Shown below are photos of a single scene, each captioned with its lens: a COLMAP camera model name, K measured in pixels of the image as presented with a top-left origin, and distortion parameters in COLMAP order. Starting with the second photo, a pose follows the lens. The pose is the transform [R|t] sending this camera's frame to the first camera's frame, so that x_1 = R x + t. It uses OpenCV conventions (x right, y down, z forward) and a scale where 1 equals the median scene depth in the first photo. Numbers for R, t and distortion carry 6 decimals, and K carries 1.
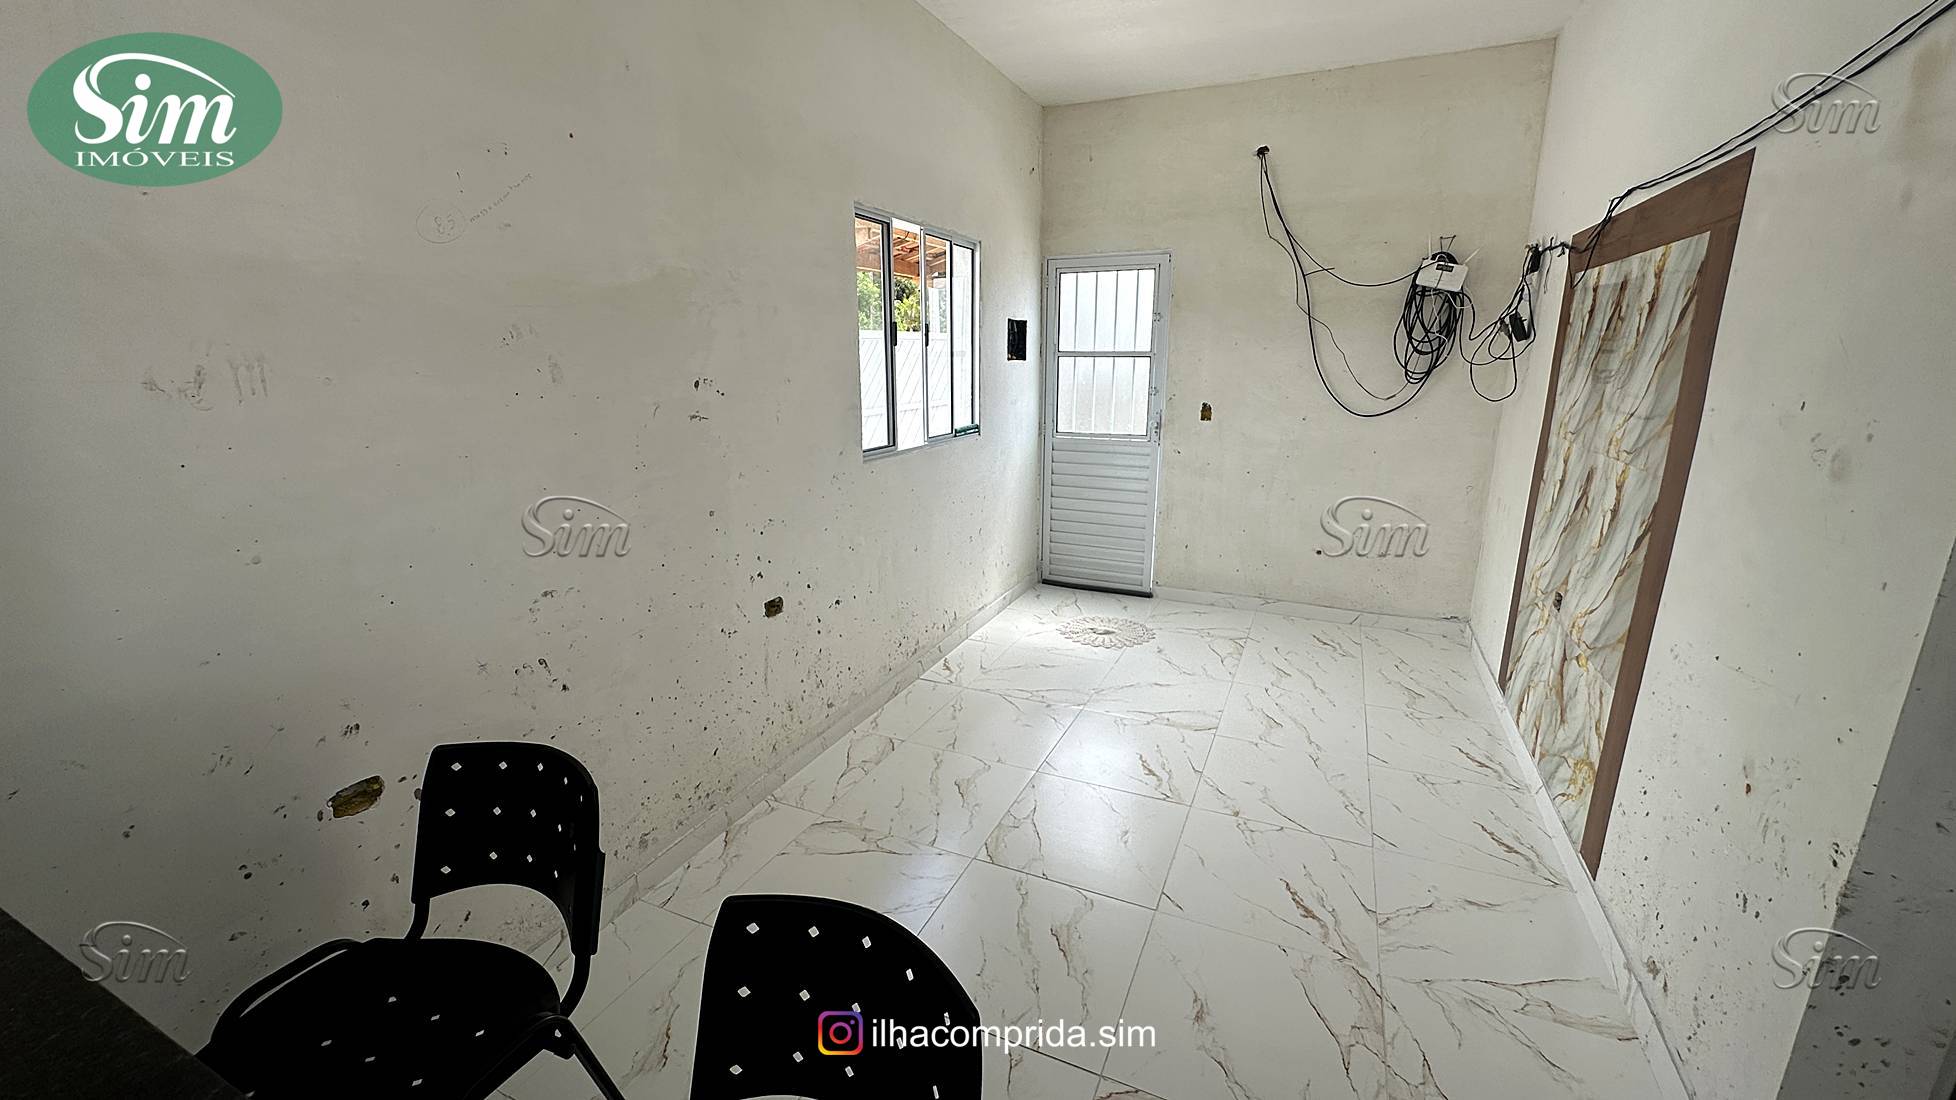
lens RADIAL K [[784.5, 0, 980.4], [0, 784.5, 553.7], [0, 0, 1]] dist [-0.002387, 0.000866]
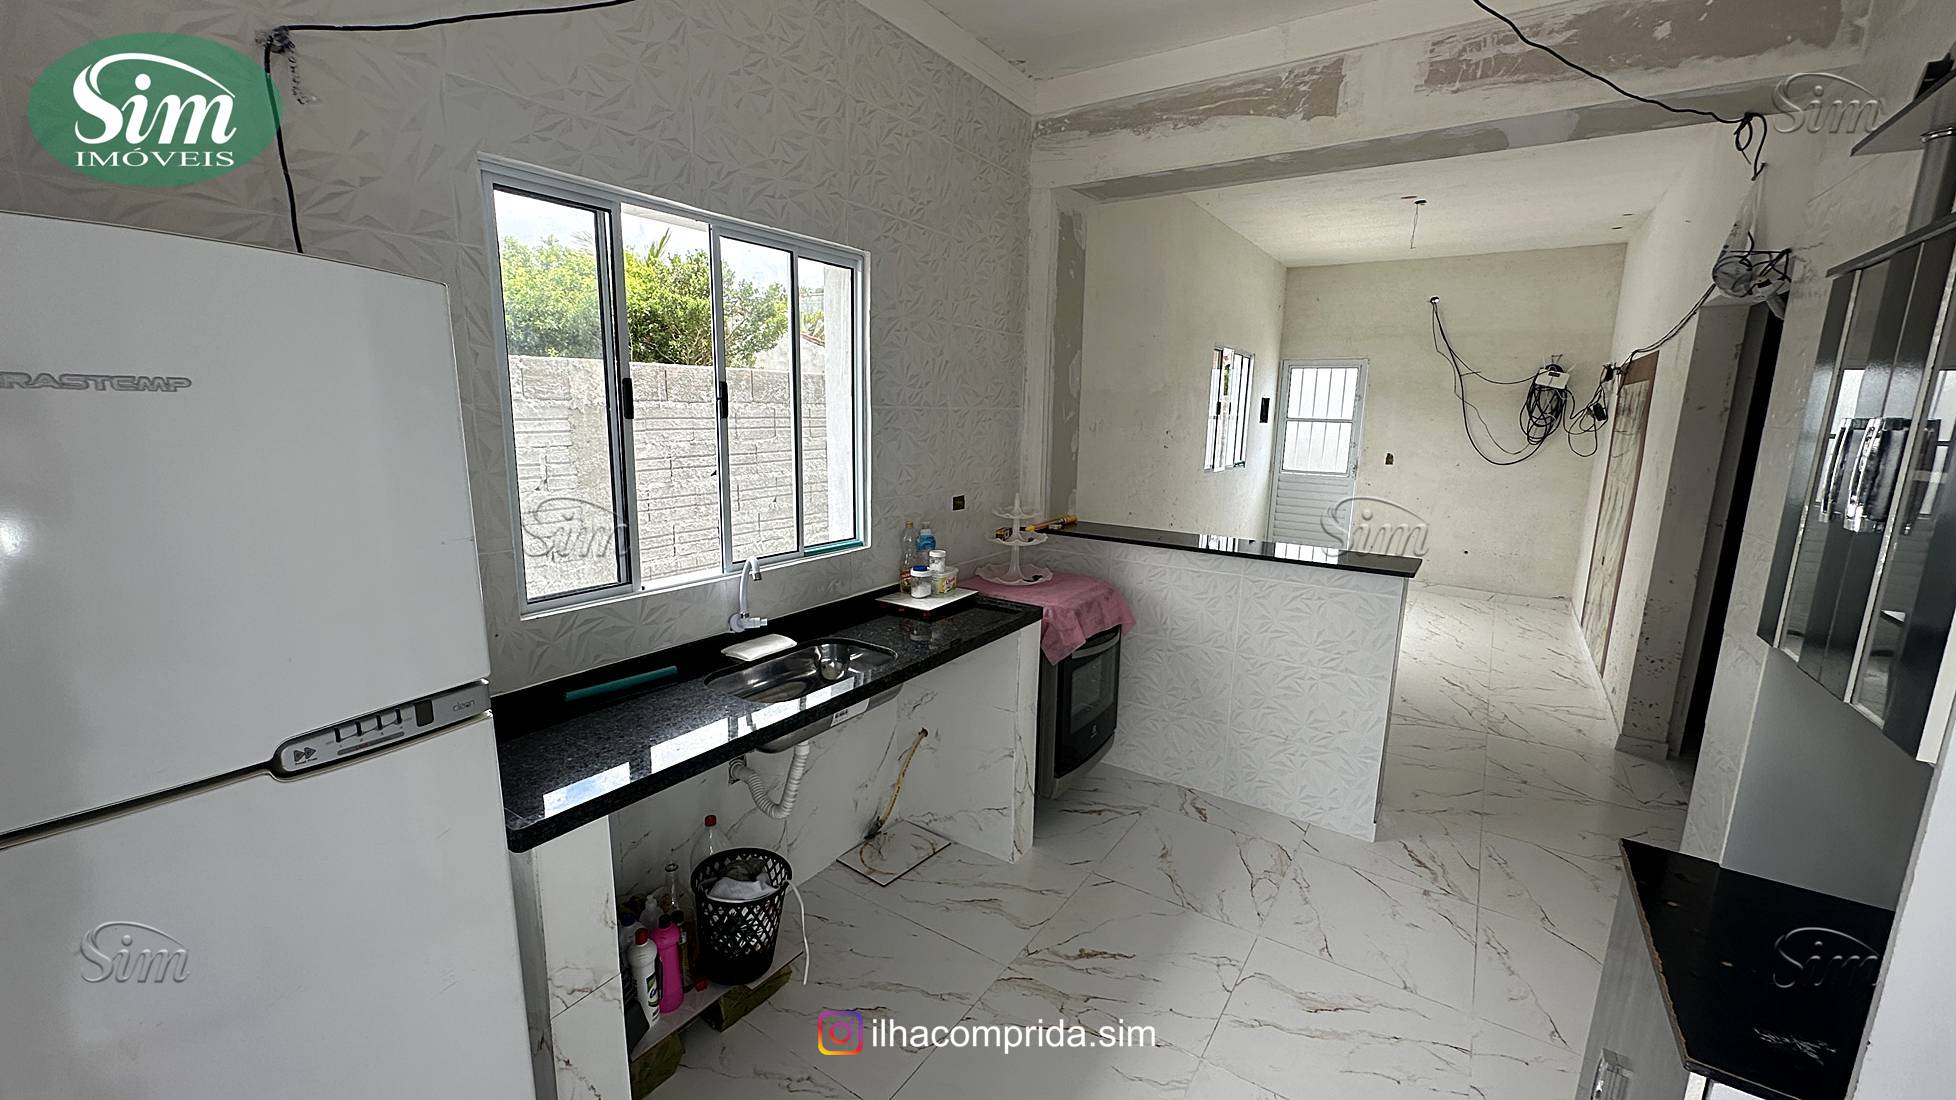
lens RADIAL K [[784.5, 0, 976.6], [0, 784.5, 553.4], [0, 0, 1]] dist [-0.002387, 0.000866]
pose [[0.986288, 0.053113, -0.156251, -0.307029], [-0.063170, 0.996190, -0.060120, 0.173636], [0.152463, 0.069166, 0.985886, -0.740271]]
